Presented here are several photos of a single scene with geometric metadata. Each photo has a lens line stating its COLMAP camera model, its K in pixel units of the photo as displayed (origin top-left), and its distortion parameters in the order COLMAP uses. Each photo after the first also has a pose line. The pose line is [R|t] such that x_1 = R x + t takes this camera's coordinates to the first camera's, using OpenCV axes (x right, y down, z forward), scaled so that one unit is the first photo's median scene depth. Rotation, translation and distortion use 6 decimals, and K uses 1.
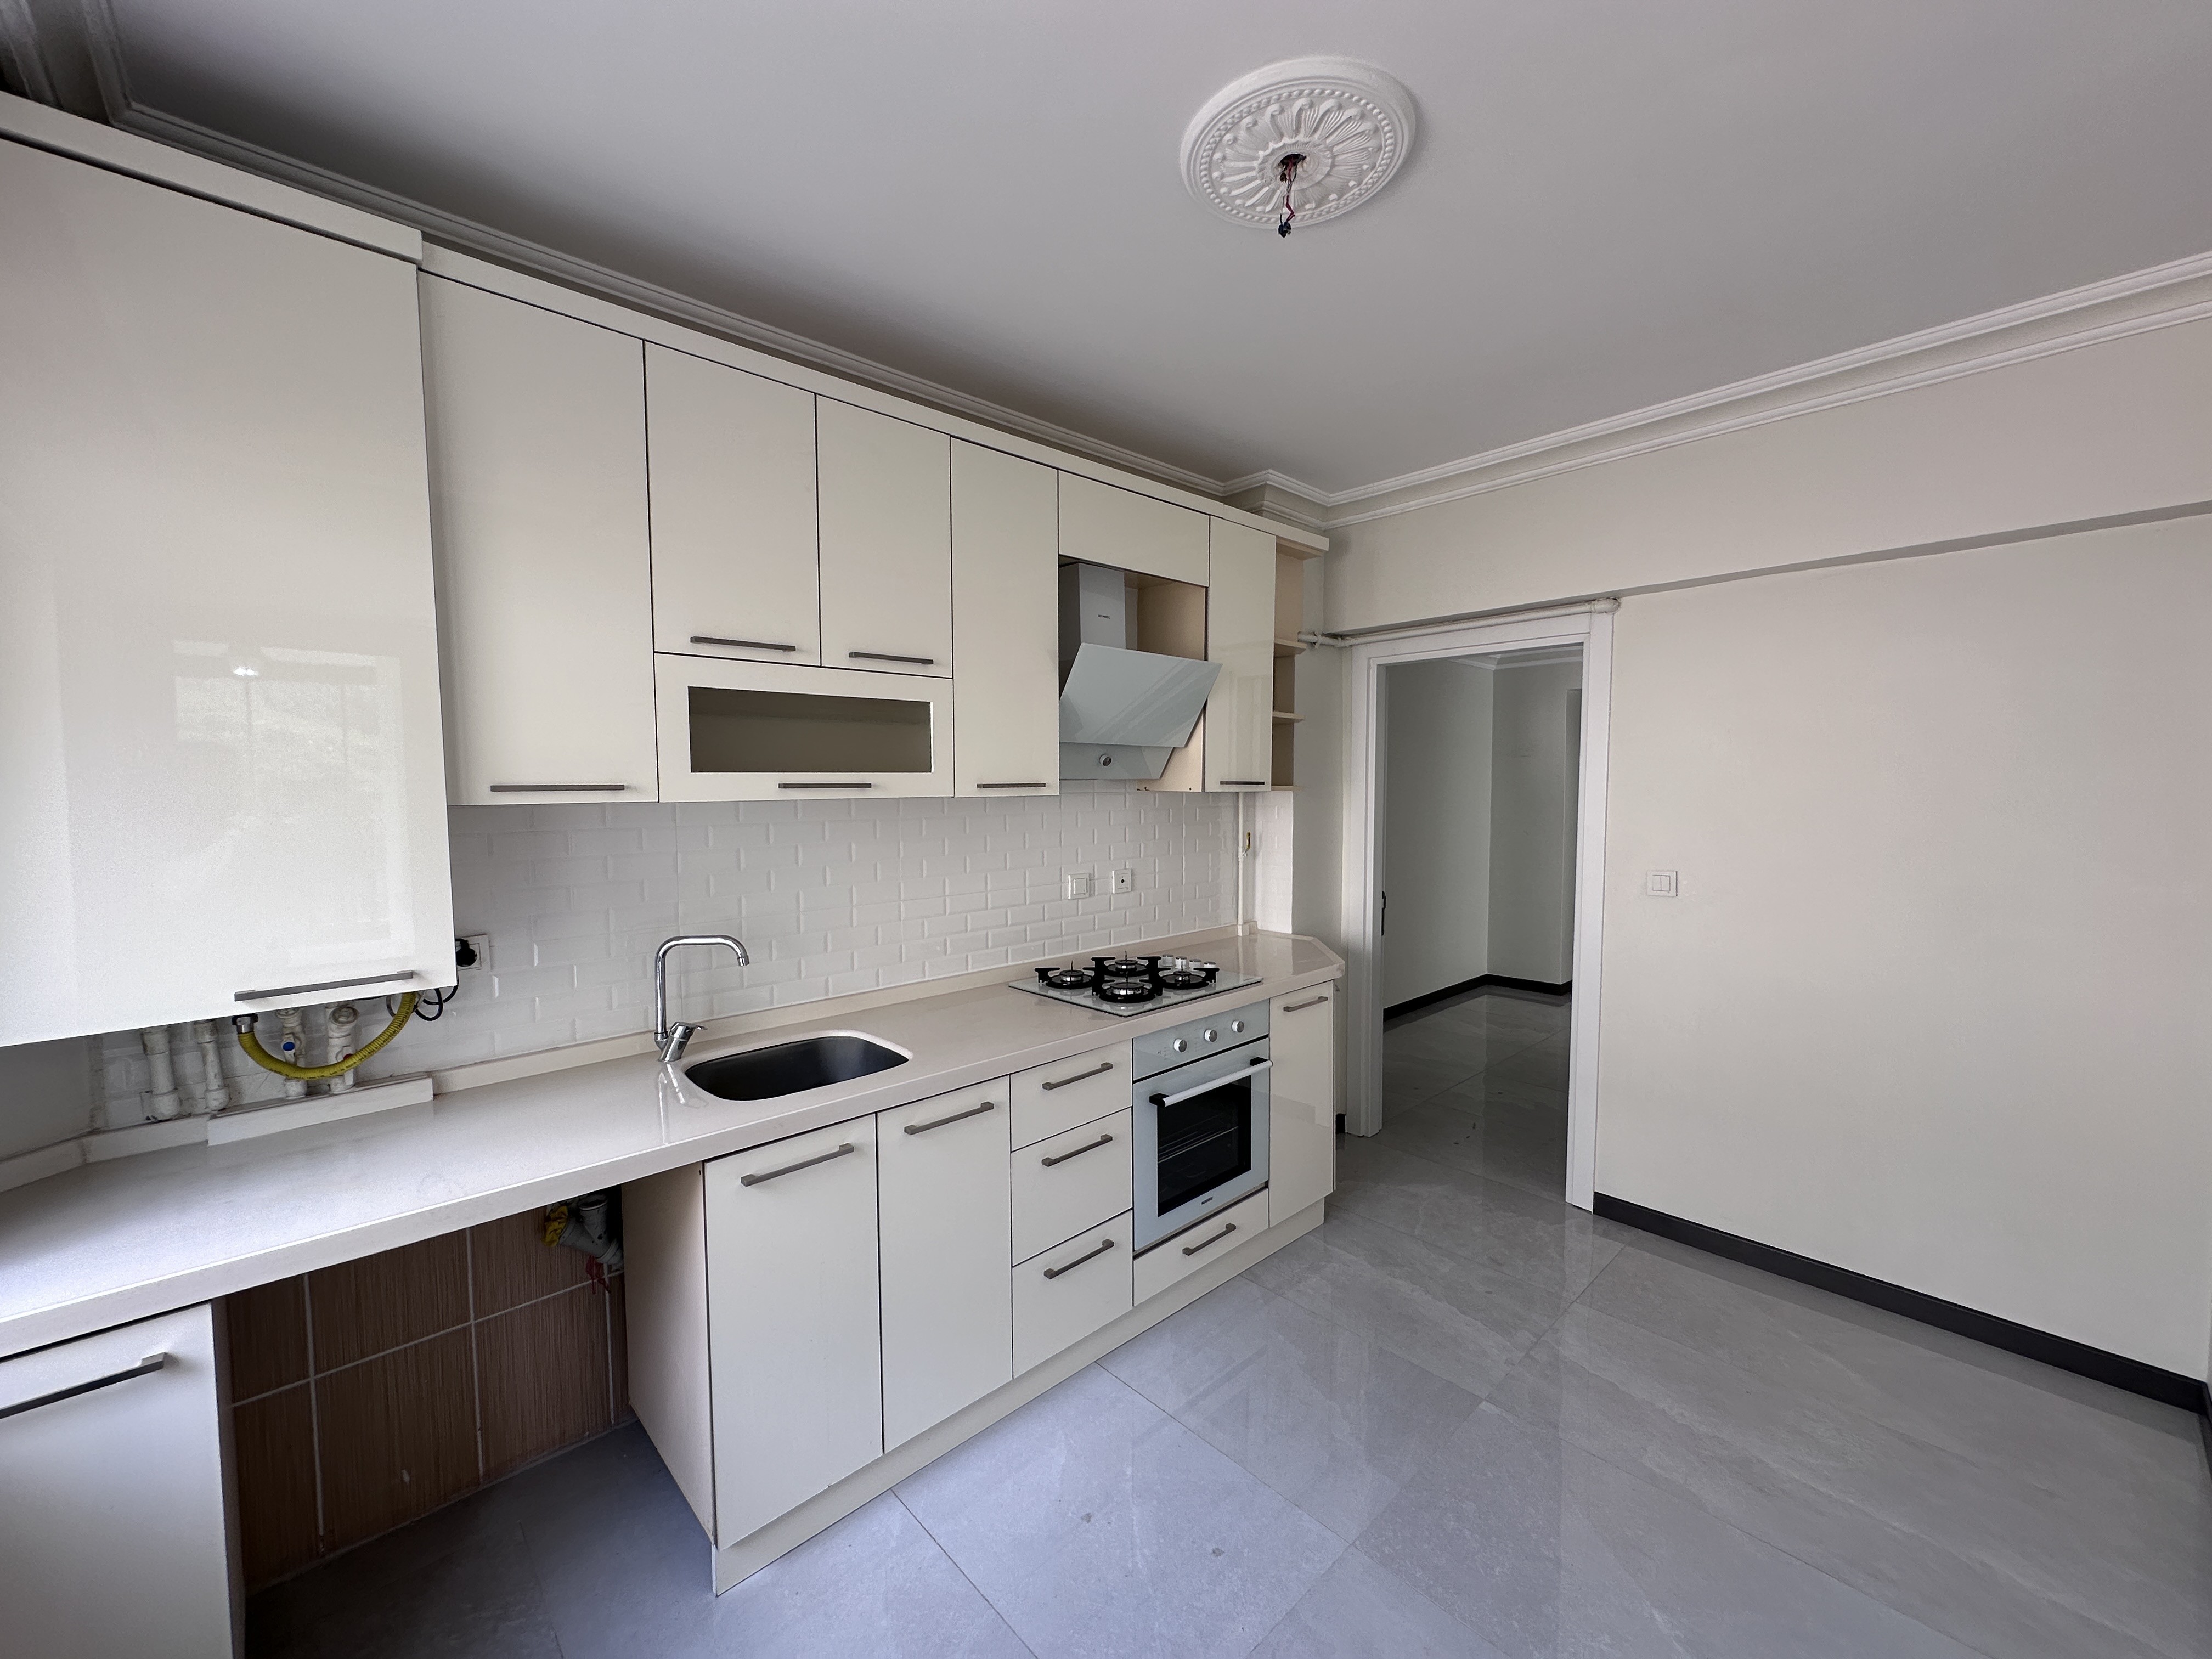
lens RADIAL K [[881.7, 0, 1106.5], [0, 881.7, 834.4], [0, 0, 1]] dist [-0.004168, 0.001842]
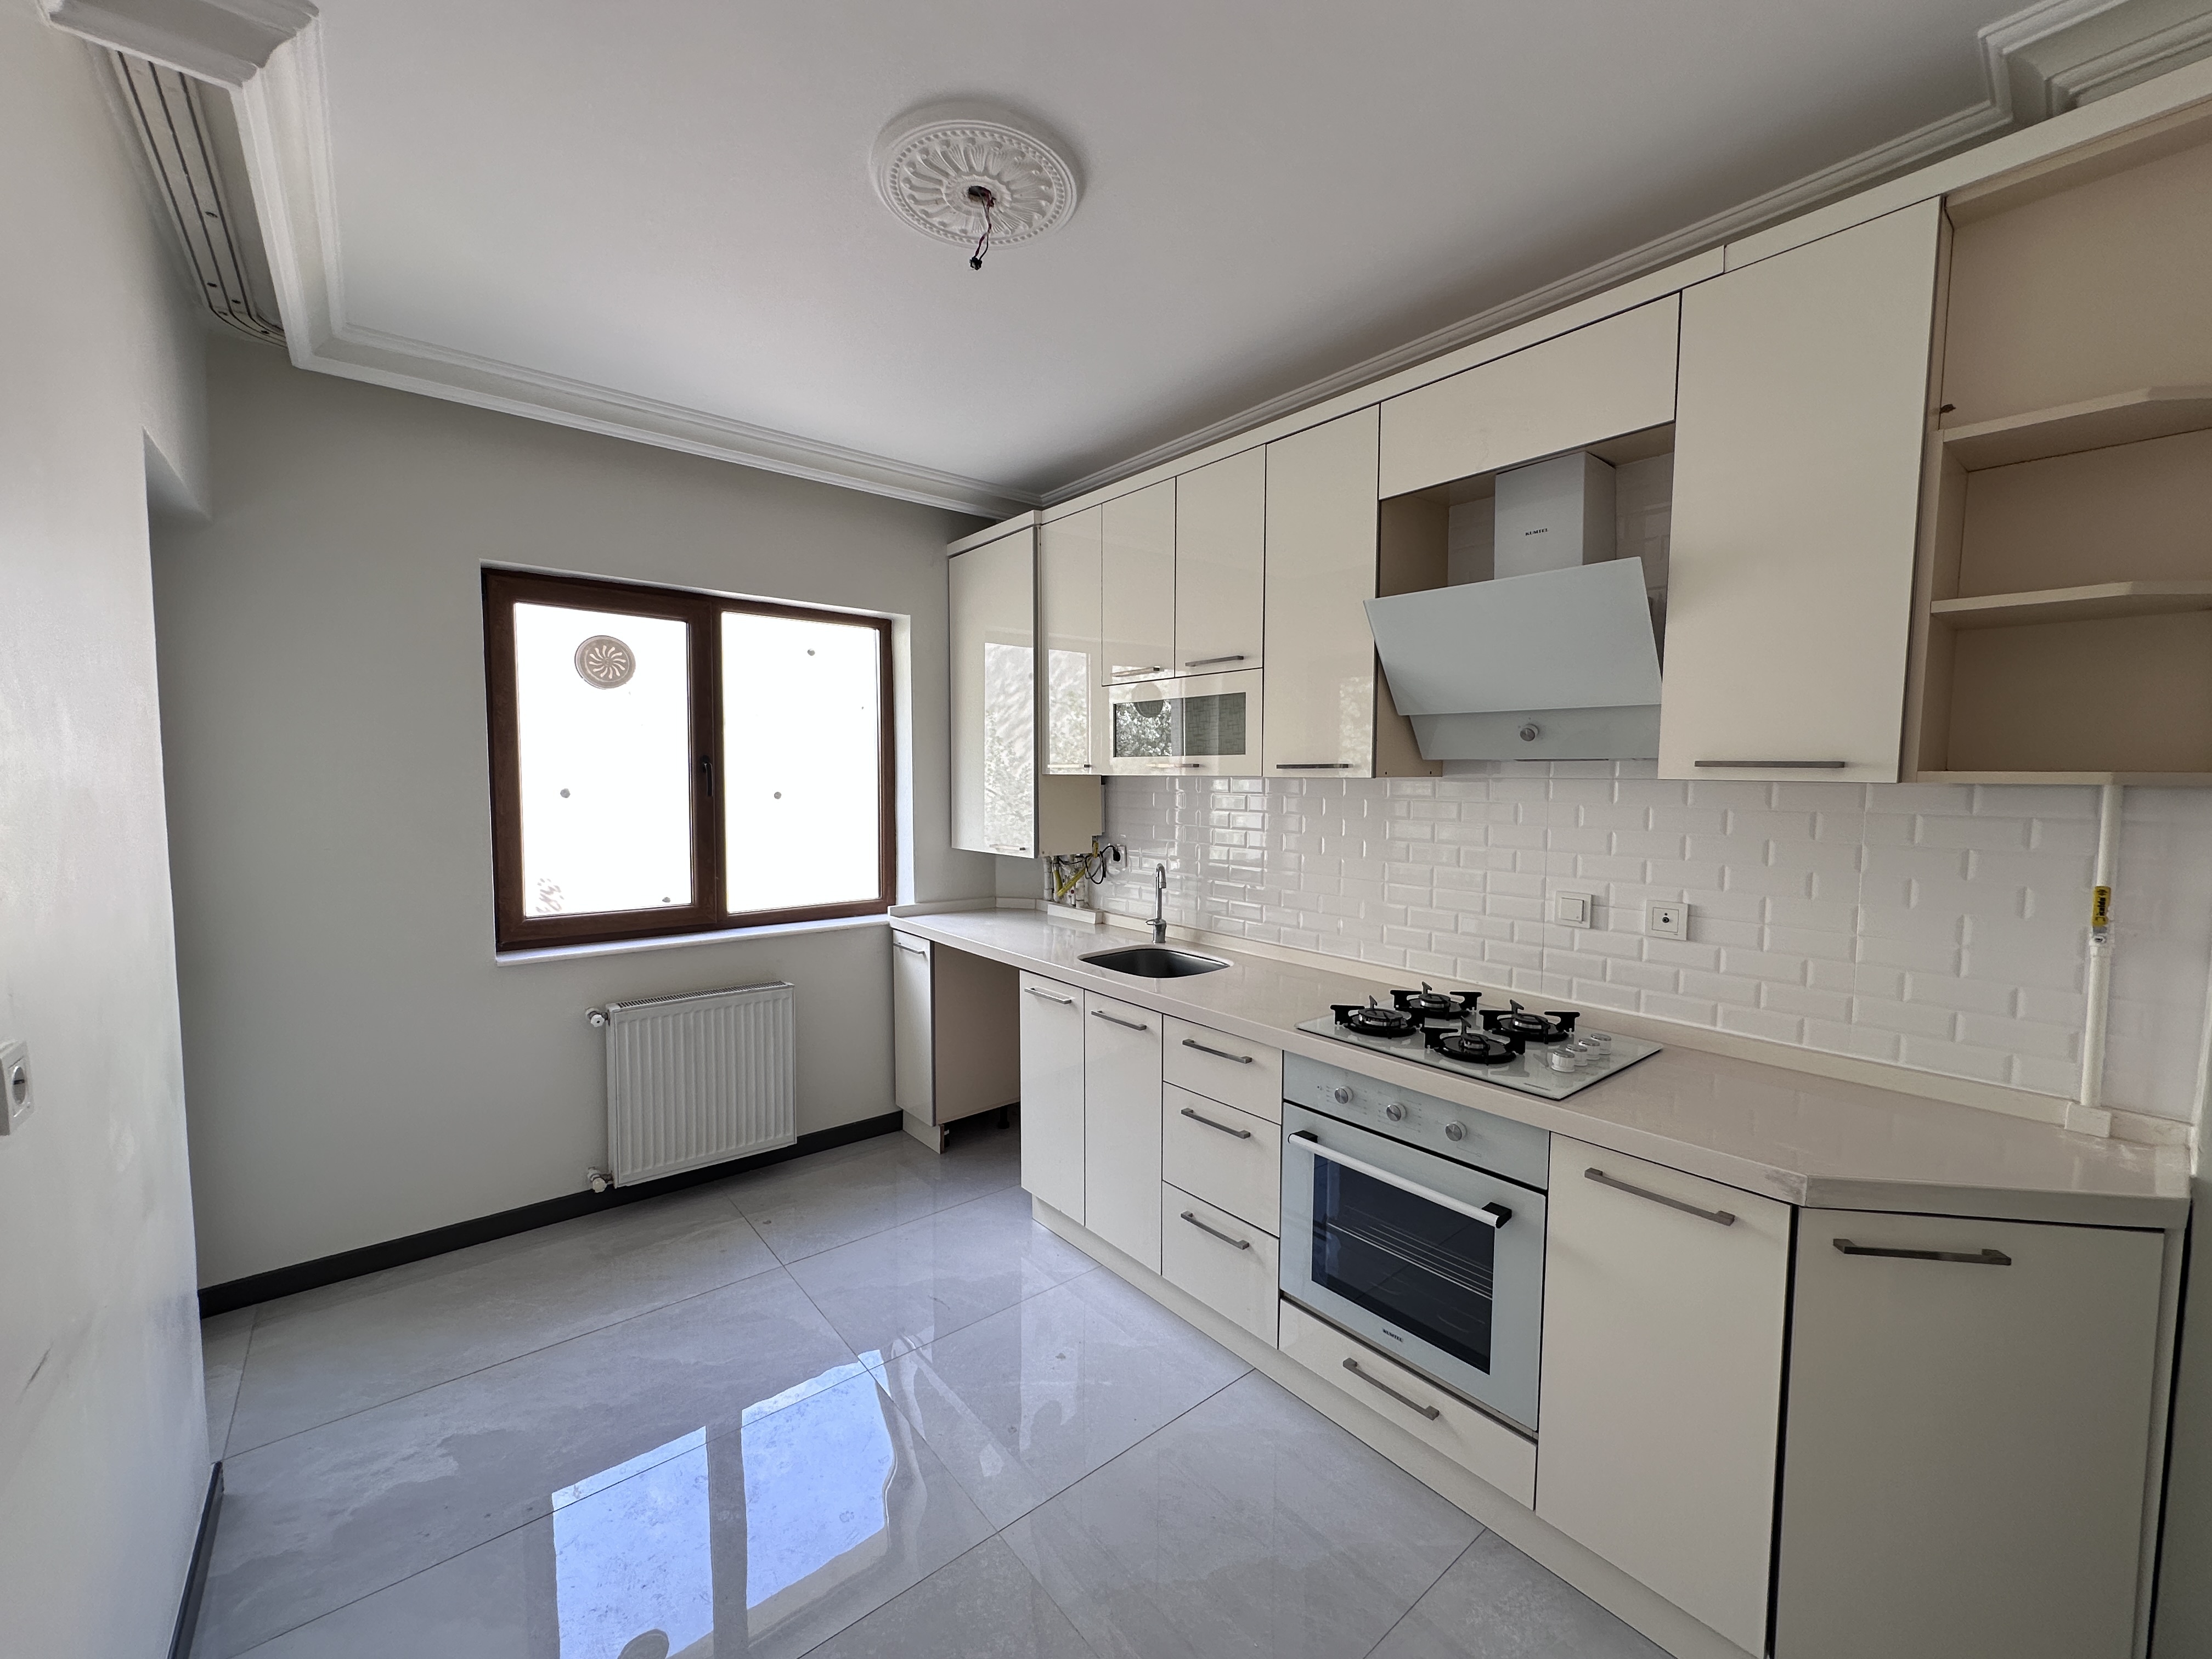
lens RADIAL K [[881.7, 0, 1092.8], [0, 881.7, 816.0], [0, 0, 1]] dist [-0.004168, 0.001842]
pose [[-0.070162, 0.064578, -0.995443, 0.862766], [-0.055659, 0.996094, 0.068543, -0.052664], [0.995982, 0.060215, -0.066294, 0.802251]]
